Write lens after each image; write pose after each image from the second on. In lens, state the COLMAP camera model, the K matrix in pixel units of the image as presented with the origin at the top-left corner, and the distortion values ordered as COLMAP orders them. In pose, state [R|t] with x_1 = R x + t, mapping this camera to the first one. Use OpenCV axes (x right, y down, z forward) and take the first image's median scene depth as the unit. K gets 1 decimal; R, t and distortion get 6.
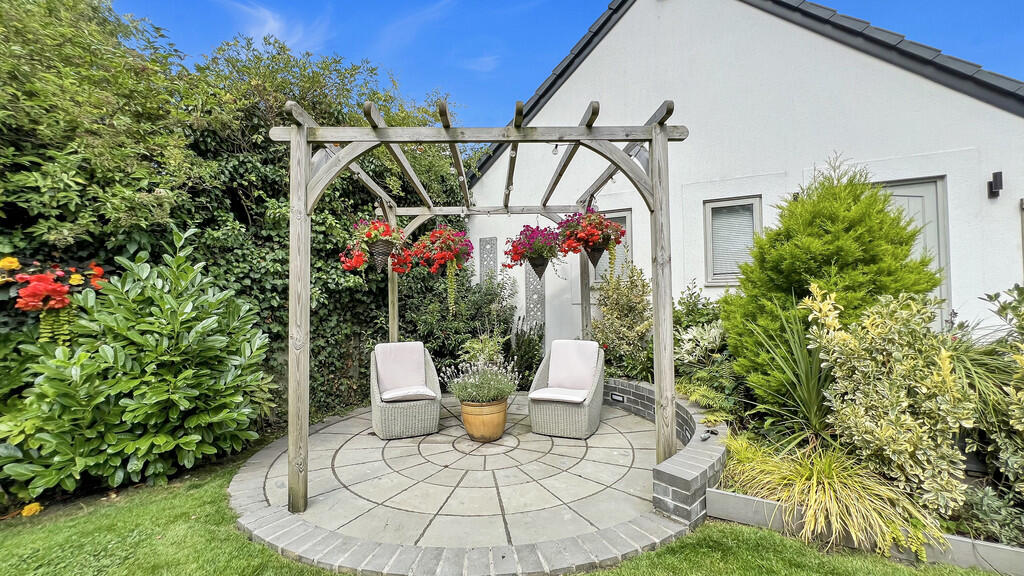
lens RADIAL K [[408.3, 0, 511.7], [0, 408.3, 287.1], [0, 0, 1]] dist [-0.002092, -0.000342]
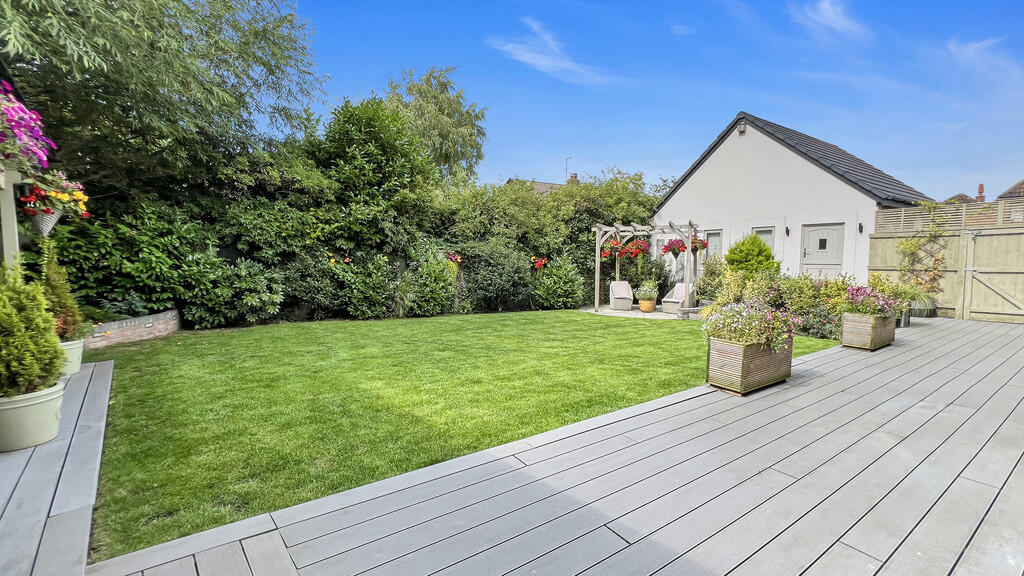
lens RADIAL K [[408.3, 0, 510.0], [0, 408.3, 285.0], [0, 0, 1]] dist [-0.002092, -0.000342]
pose [[0.864925, 0.048783, -0.499525, 0.463970], [-0.000571, 0.995360, 0.096216, -0.109685], [0.501901, -0.082935, 0.860940, -1.752722]]
